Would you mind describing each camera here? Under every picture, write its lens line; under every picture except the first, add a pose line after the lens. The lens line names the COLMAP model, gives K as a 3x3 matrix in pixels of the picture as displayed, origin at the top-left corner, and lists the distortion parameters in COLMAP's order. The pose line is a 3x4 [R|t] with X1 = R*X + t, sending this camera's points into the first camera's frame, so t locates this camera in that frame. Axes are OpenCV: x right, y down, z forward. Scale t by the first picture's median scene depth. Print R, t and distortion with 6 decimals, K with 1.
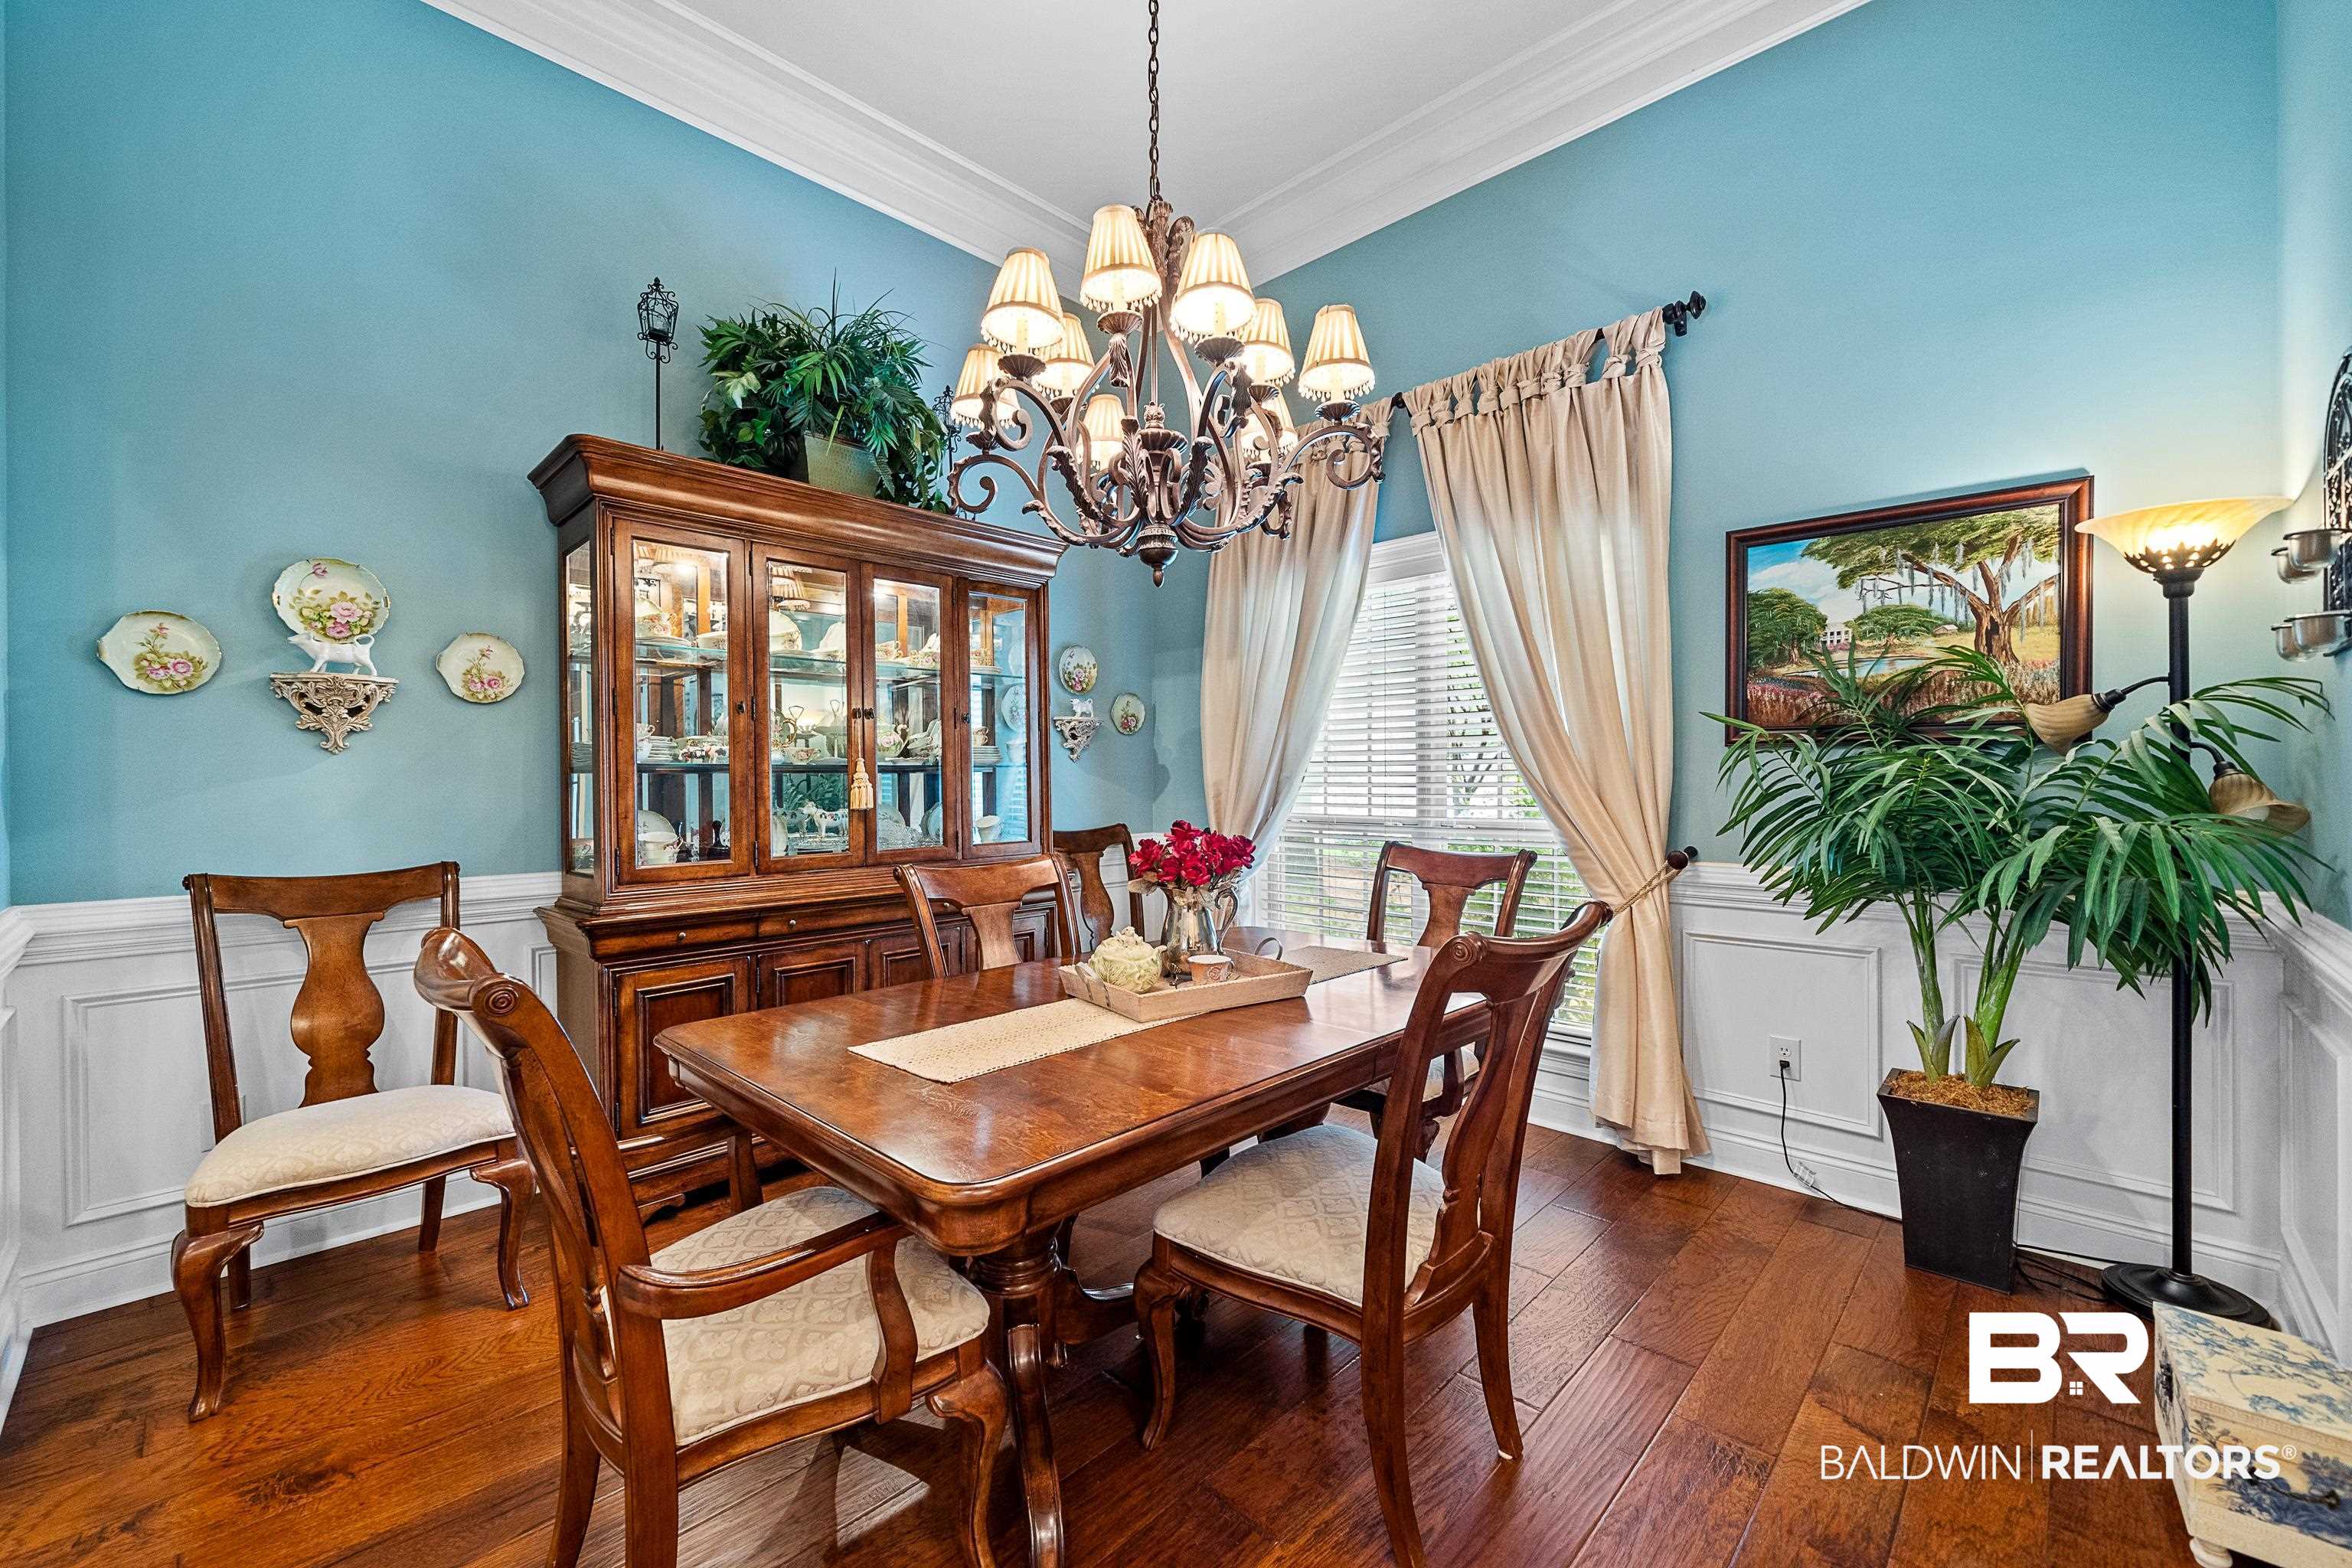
lens RADIAL K [[942.1, 0, 1174.2], [0, 942.1, 793.7], [0, 0, 1]] dist [-0.000199, -0.000294]
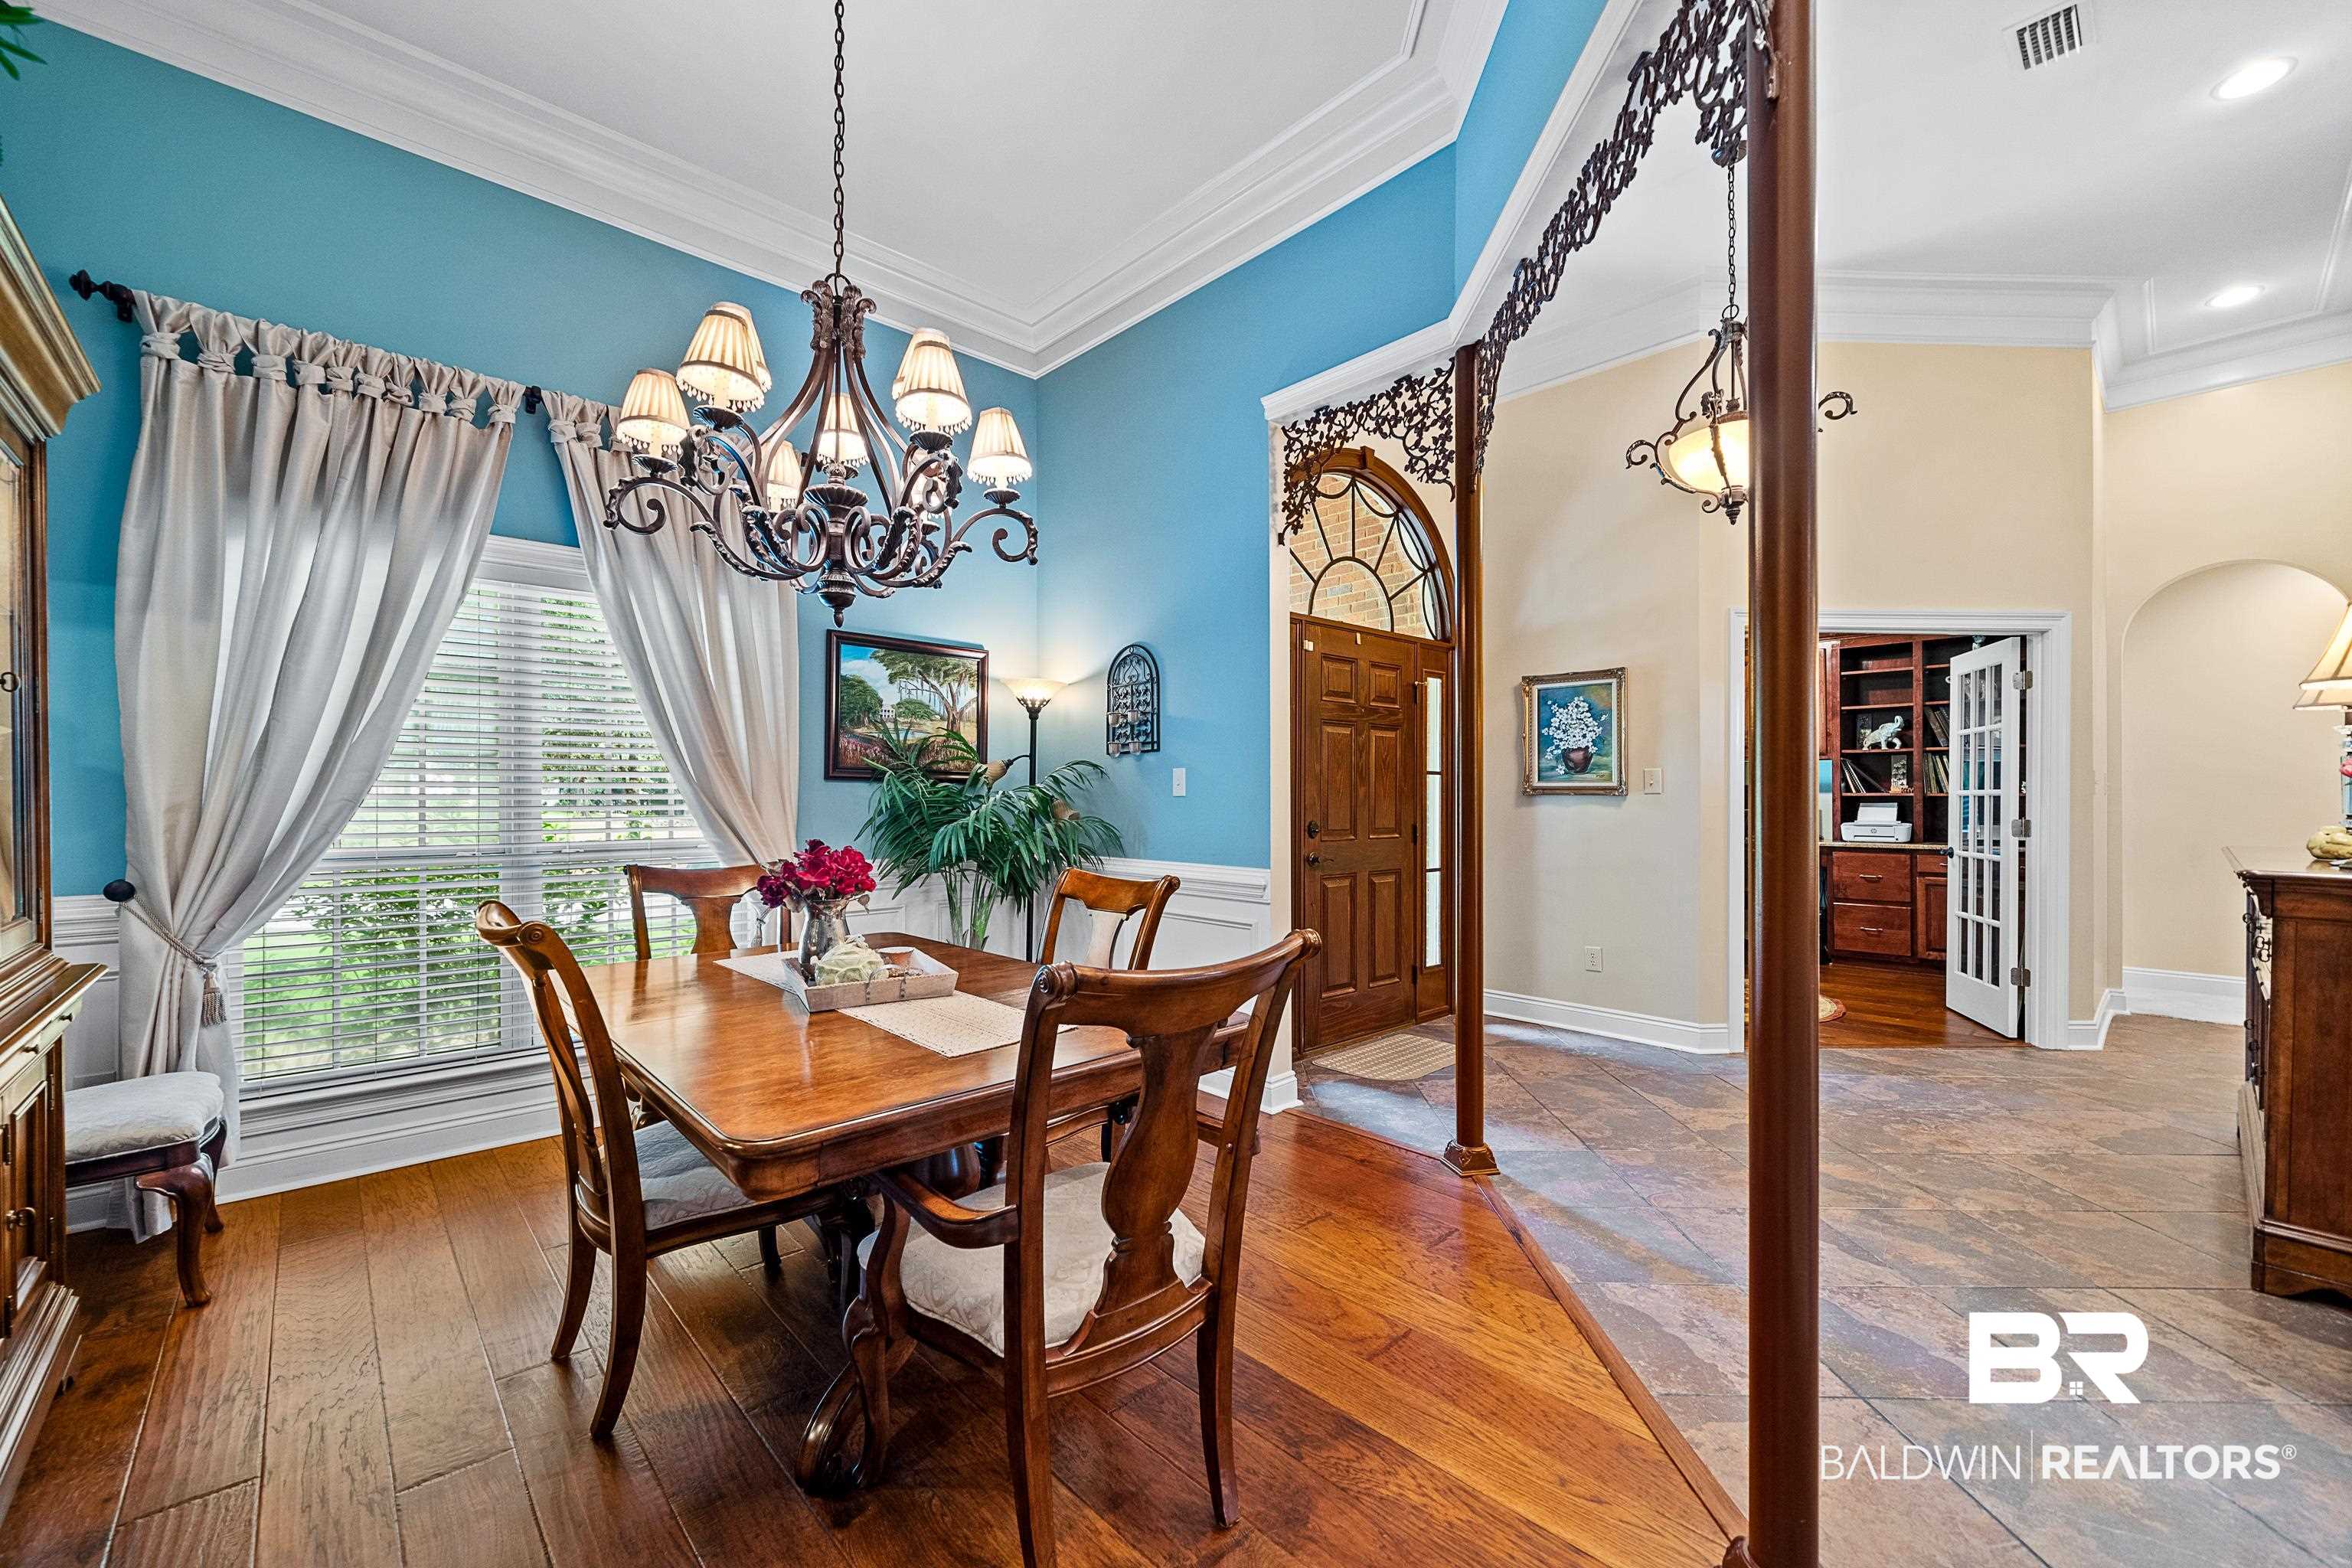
lens RADIAL K [[942.1, 0, 1174.2], [0, 942.1, 793.7], [0, 0, 1]] dist [-0.000199, -0.000294]
pose [[0.054284, 0.010207, 0.998473, -0.863951], [0.016019, 0.999810, -0.011091, -0.004603], [-0.998397, 0.016596, 0.054110, 0.432262]]
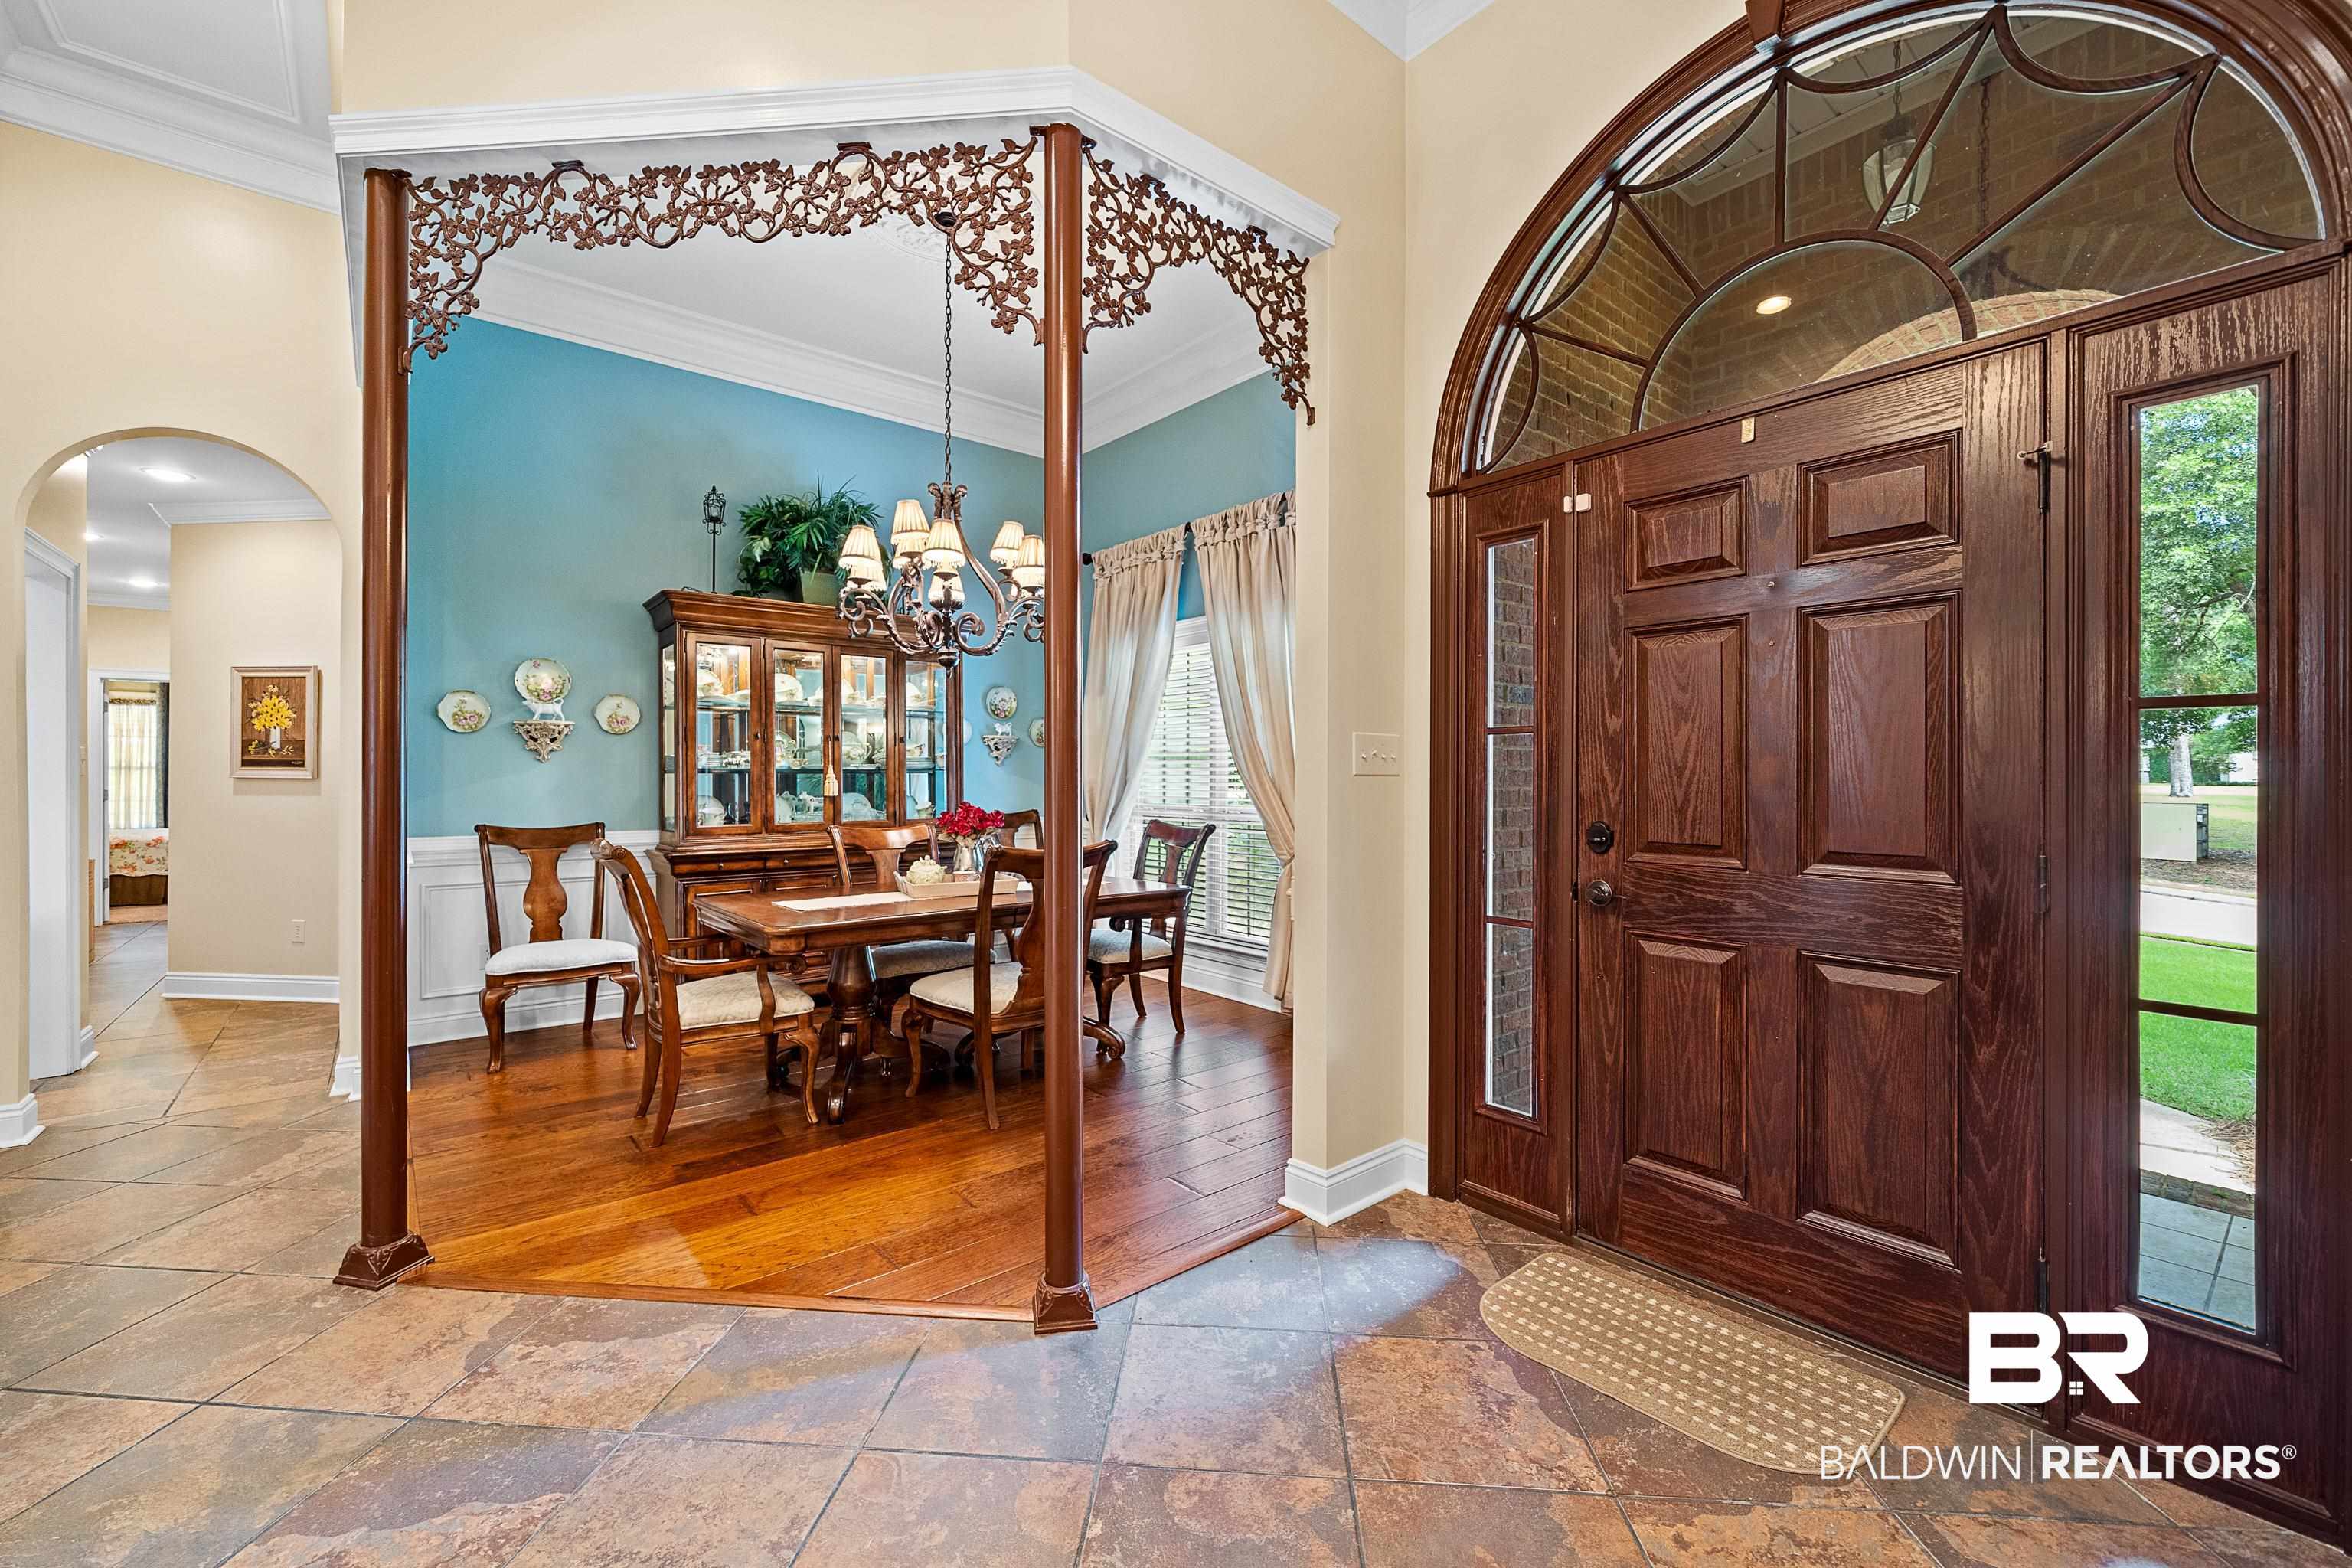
lens RADIAL K [[940.7, 0, 1159.3], [0, 940.7, 789.6], [0, 0, 1]] dist [0.007409, -0.000090]
pose [[0.993446, 0.008370, -0.113999, 0.485868], [-0.008430, 0.999964, -0.000052, 0.000490], [0.113995, 0.001013, 0.993481, -0.653187]]
